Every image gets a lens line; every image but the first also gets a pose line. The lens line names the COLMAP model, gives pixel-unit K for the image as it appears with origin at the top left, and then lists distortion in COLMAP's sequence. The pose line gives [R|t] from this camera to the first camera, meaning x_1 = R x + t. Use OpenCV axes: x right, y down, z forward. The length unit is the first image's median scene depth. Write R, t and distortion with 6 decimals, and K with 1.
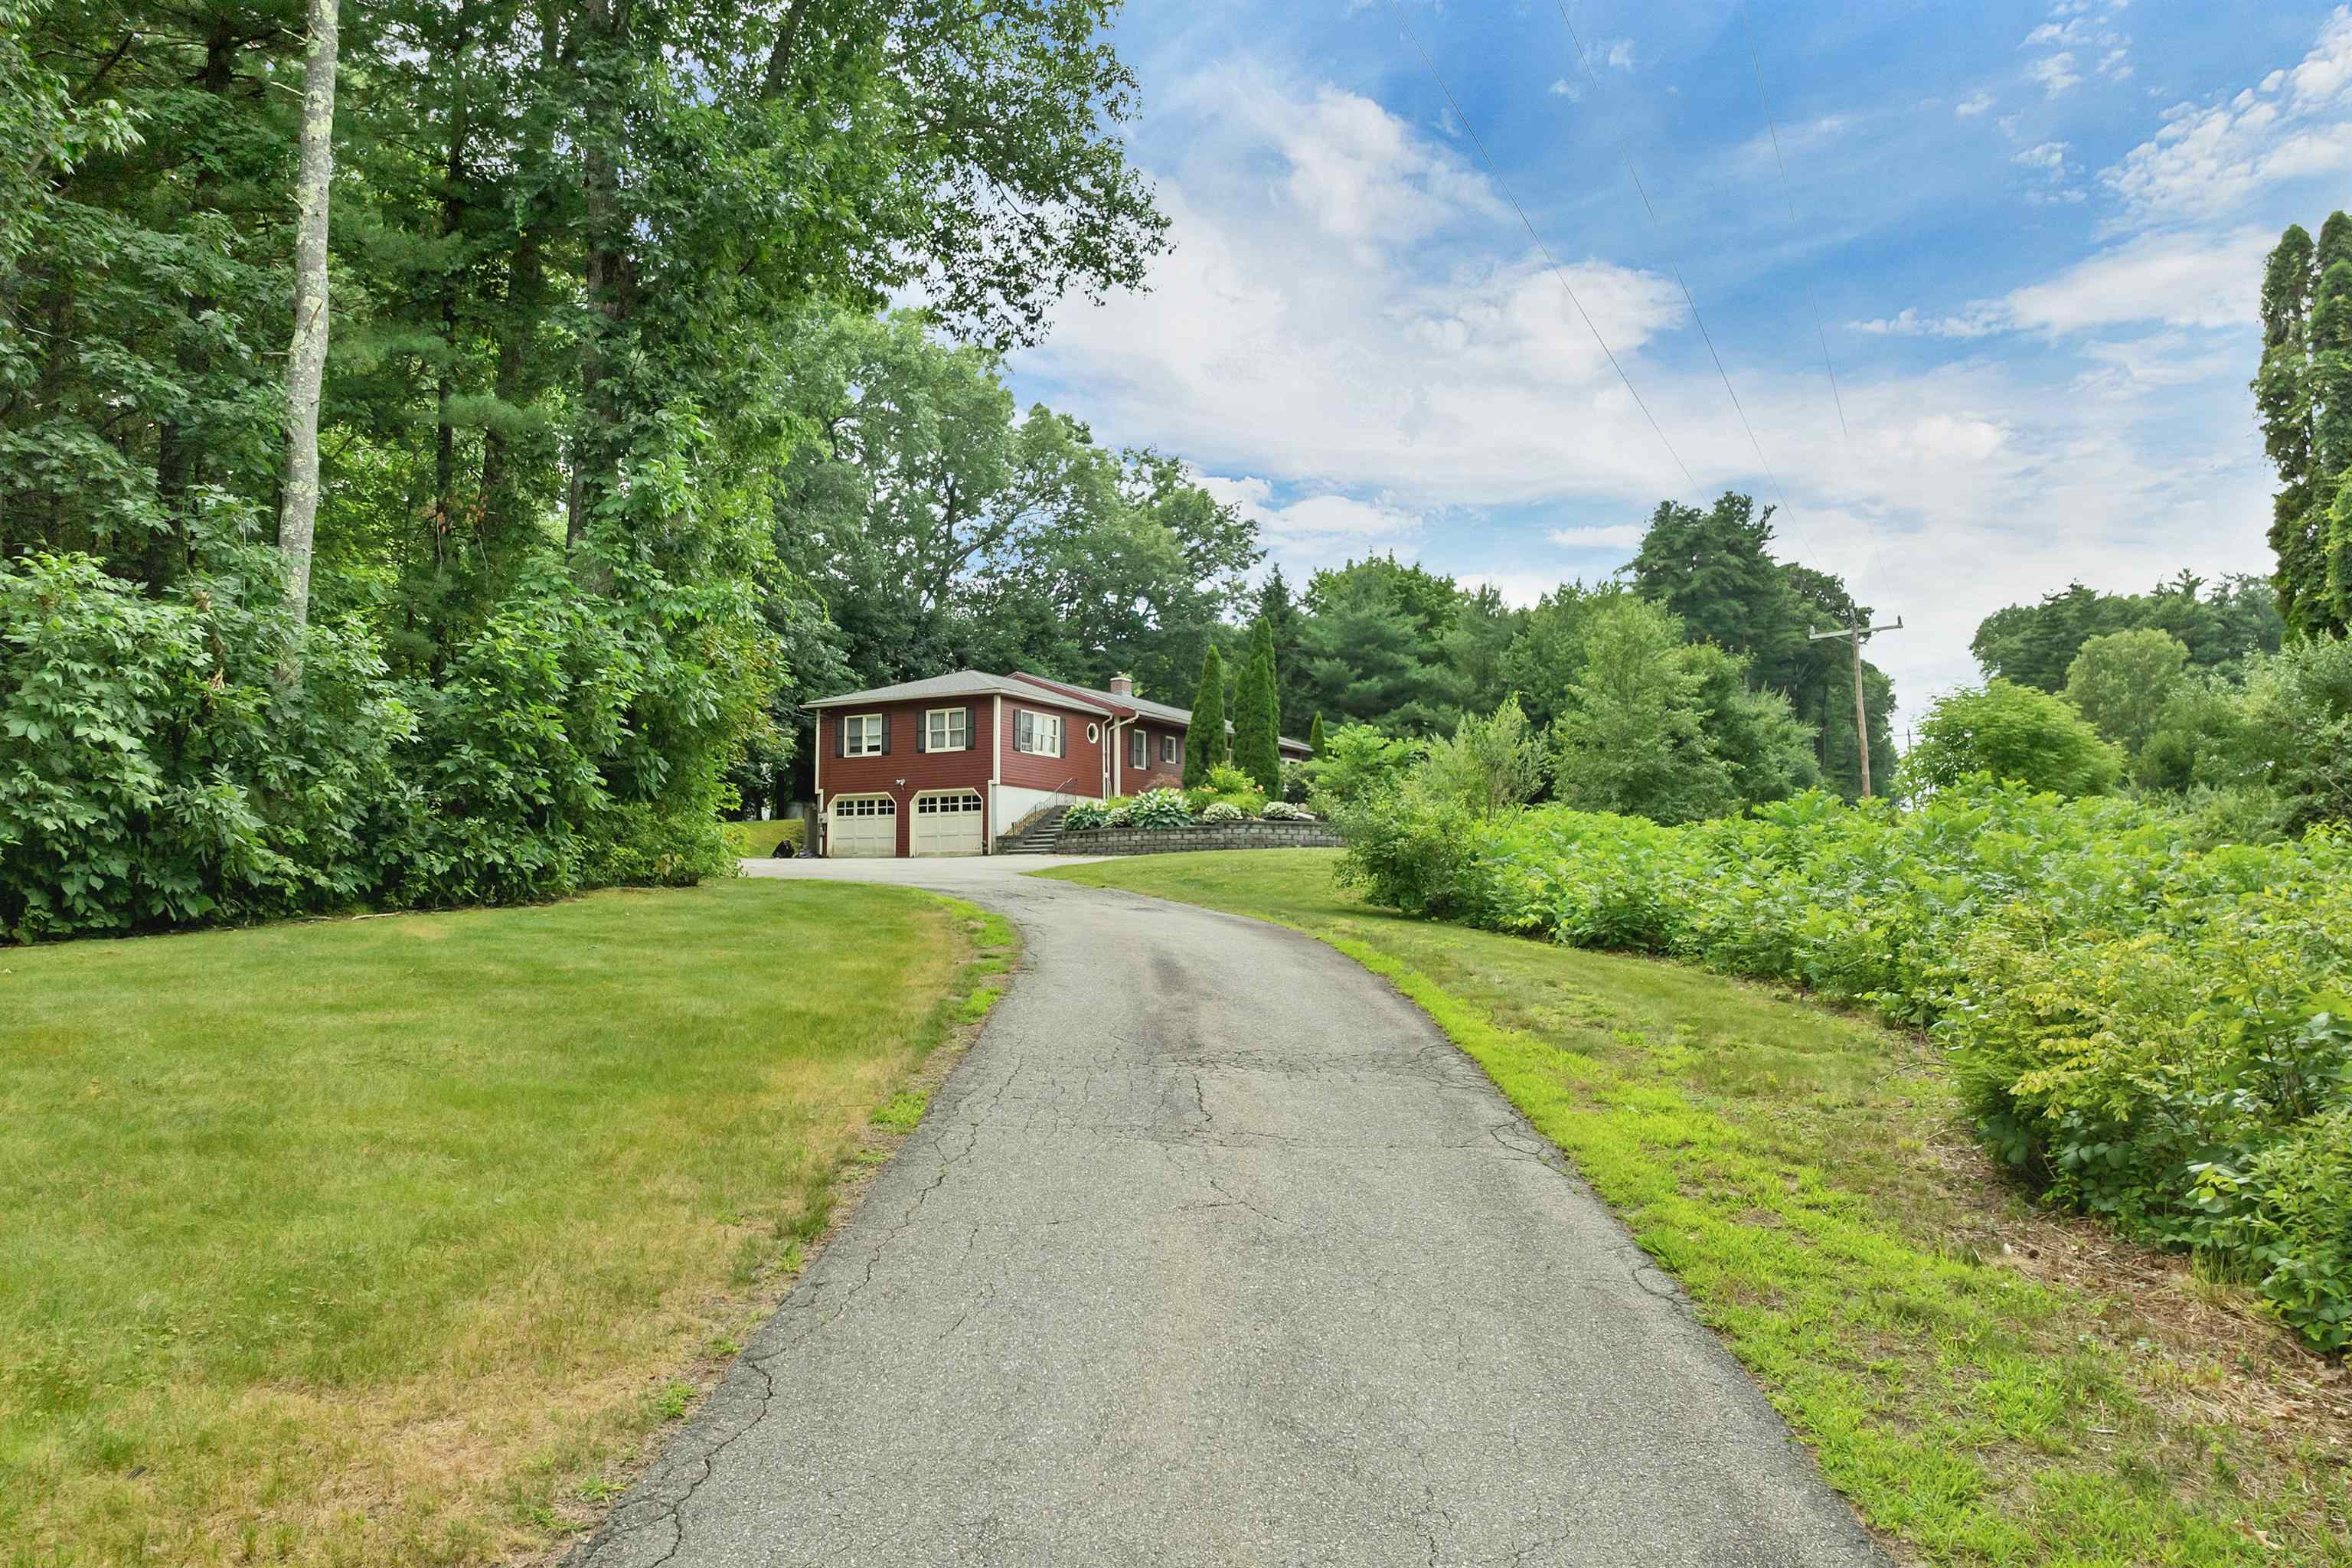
lens RADIAL K [[1687.3, 0, 1181.3], [0, 1687.3, 784.5], [0, 0, 1]] dist [-0.033157, -0.009391]
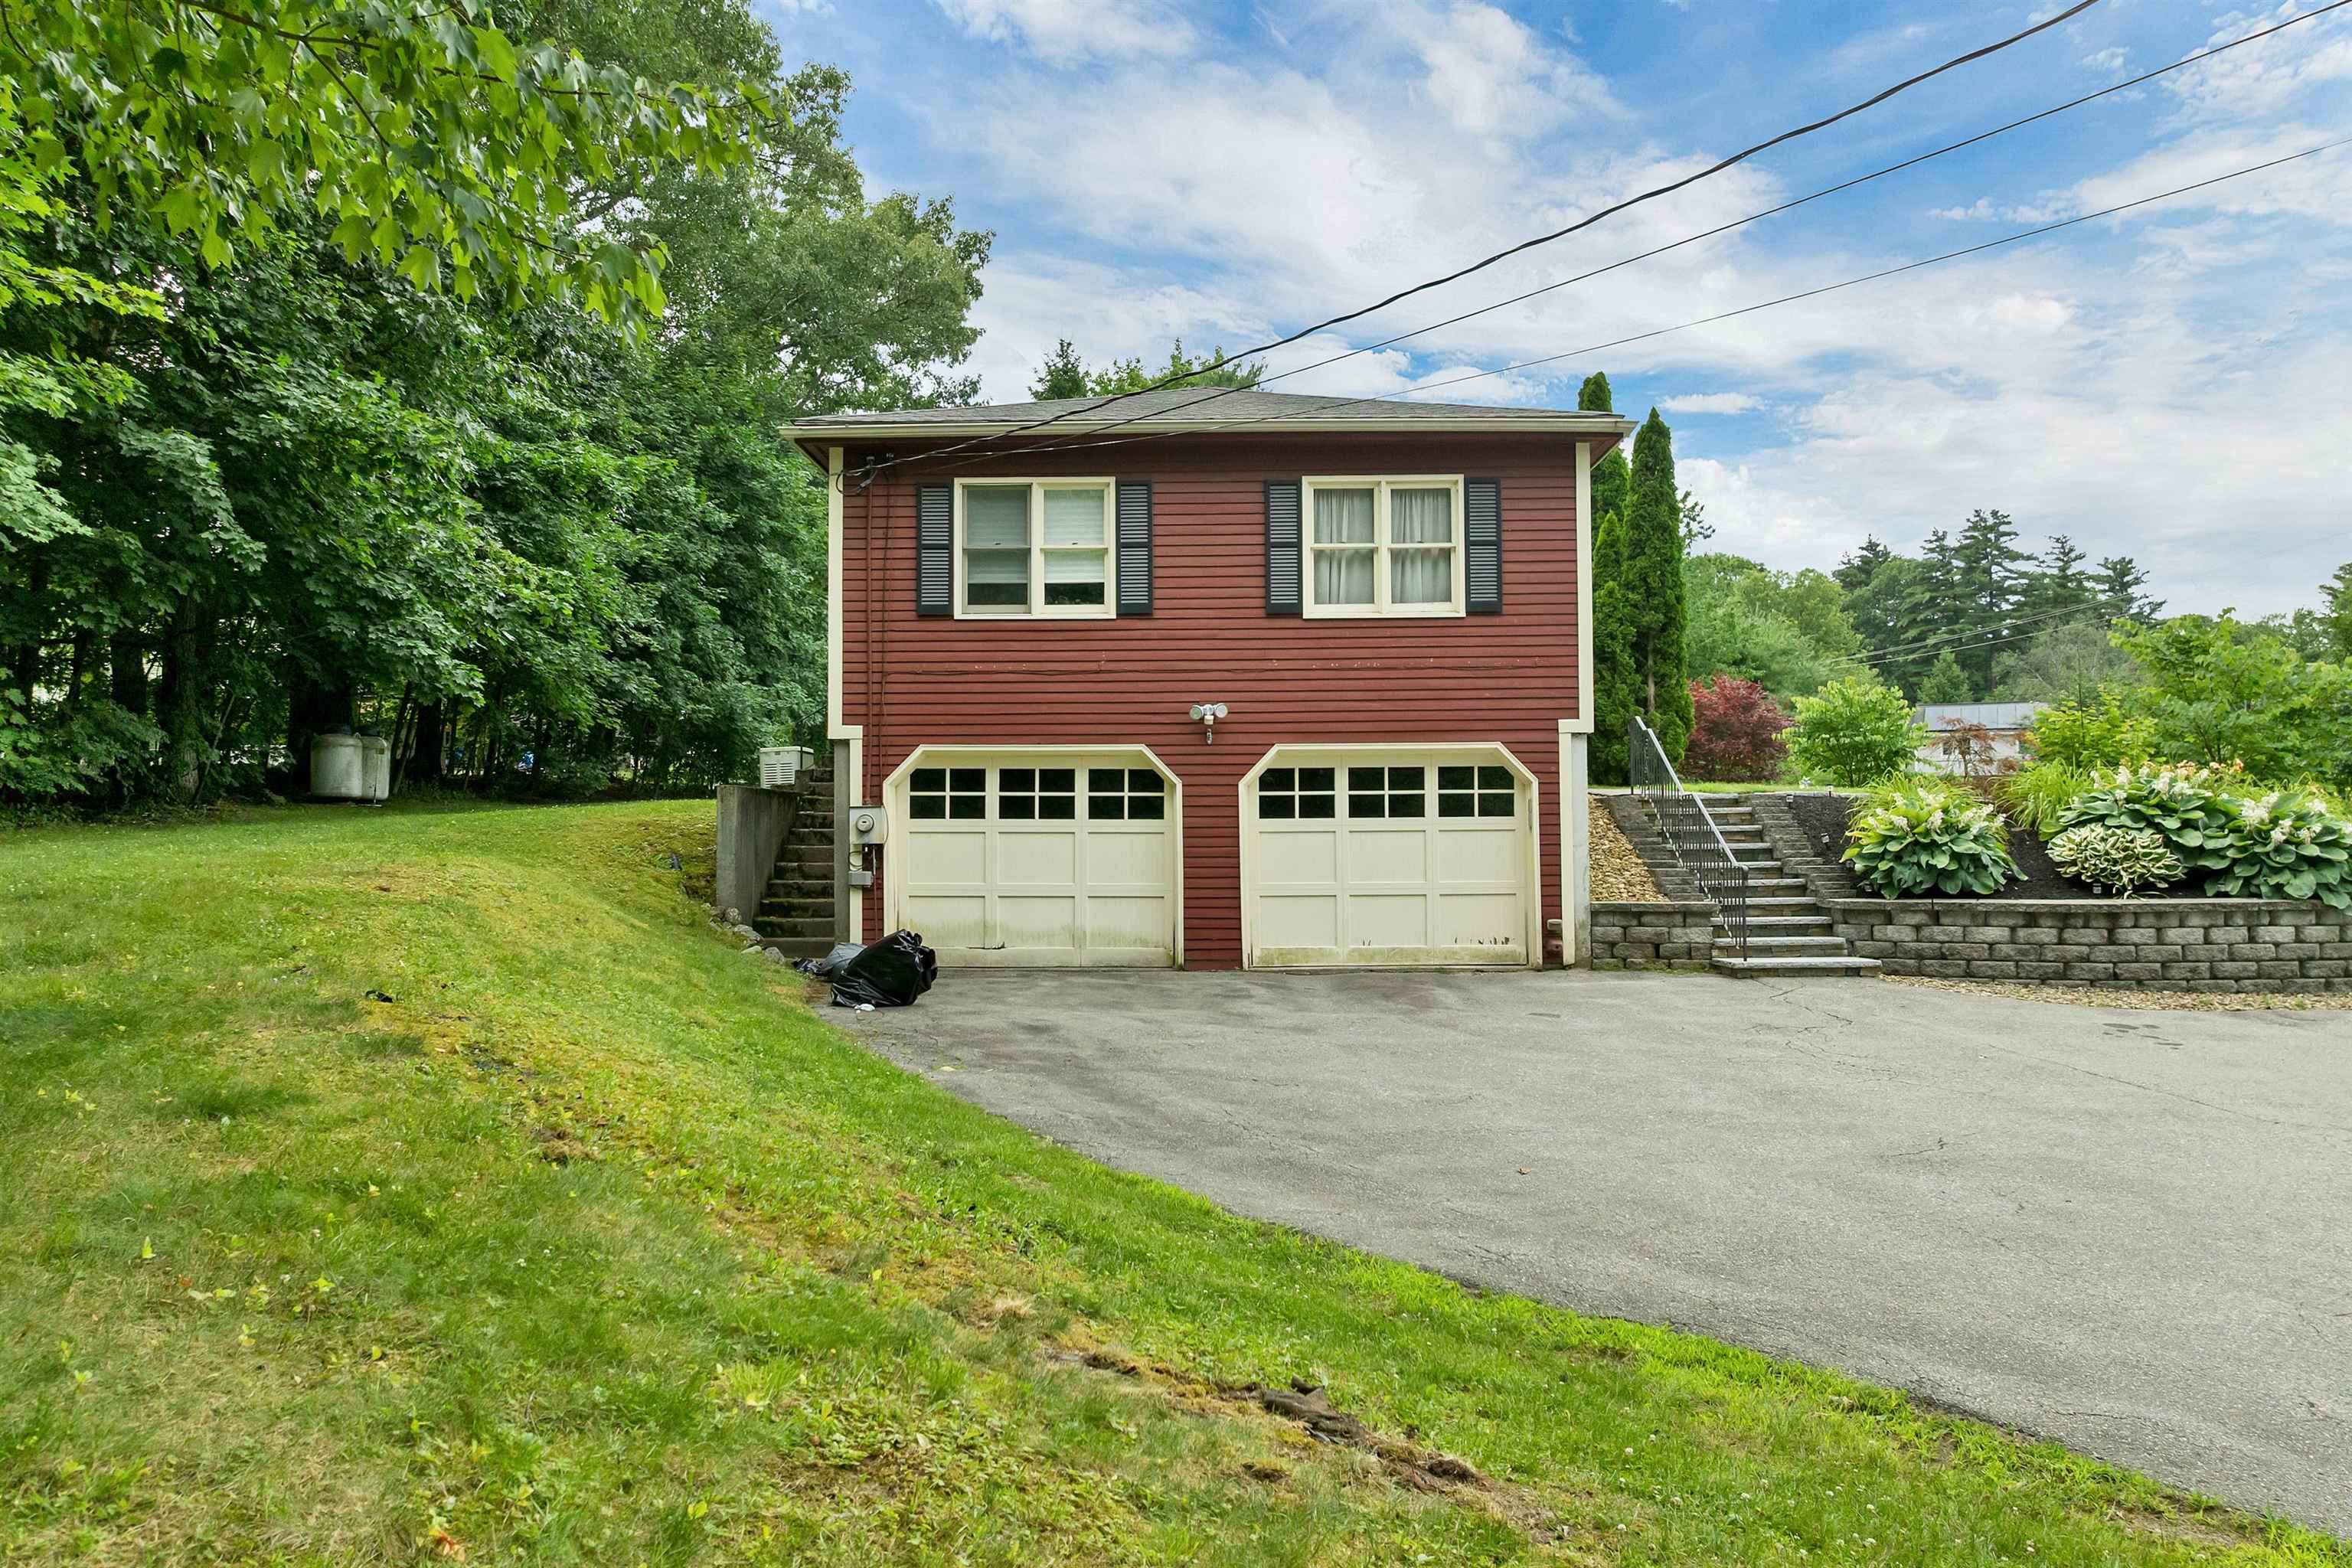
lens RADIAL K [[1687.3, 0, 1181.3], [0, 1687.3, 784.5], [0, 0, 1]] dist [-0.033157, -0.009391]
pose [[0.884167, 0.011218, 0.467037, -0.298903], [-0.033708, 0.998638, 0.039826, -0.000518], [-0.465954, -0.050955, 0.883341, 0.719692]]
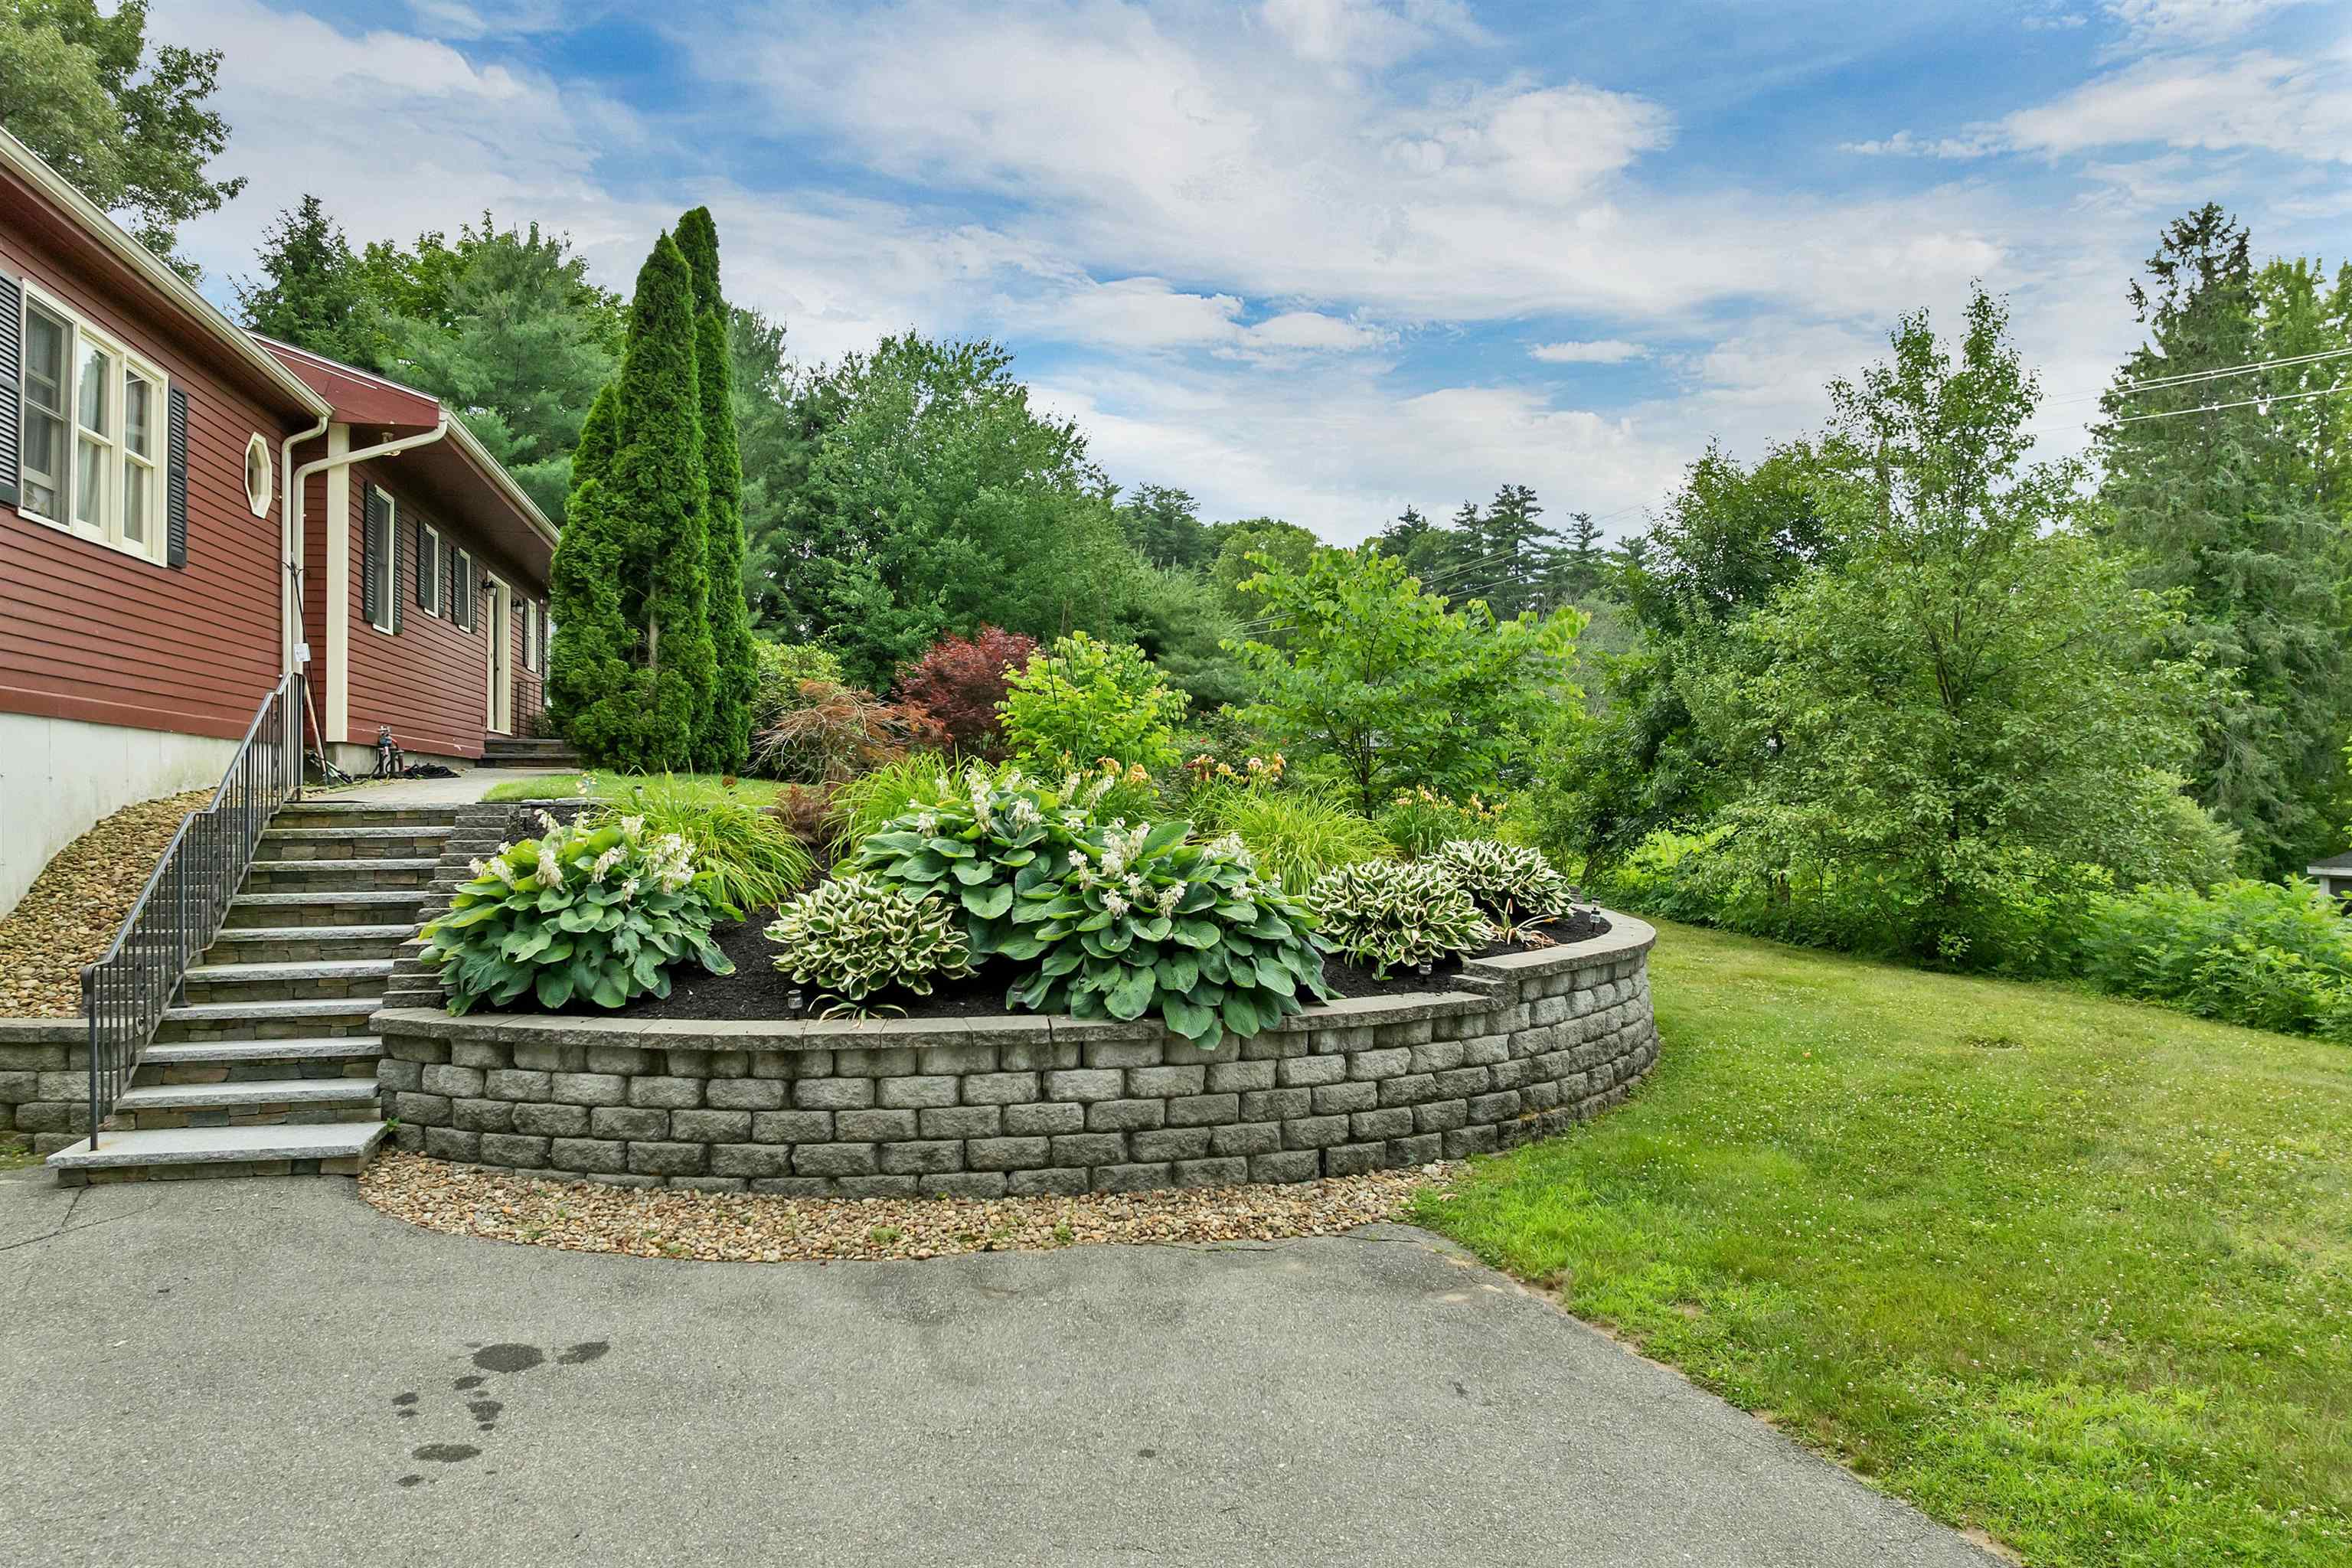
lens RADIAL K [[1687.3, 0, 1181.3], [0, 1687.3, 784.5], [0, 0, 1]] dist [-0.033157, -0.009391]
pose [[0.749502, 0.004561, 0.661987, -0.114600], [-0.054267, 0.997034, 0.054572, -0.006812], [-0.659774, -0.076826, 0.747526, 0.756176]]
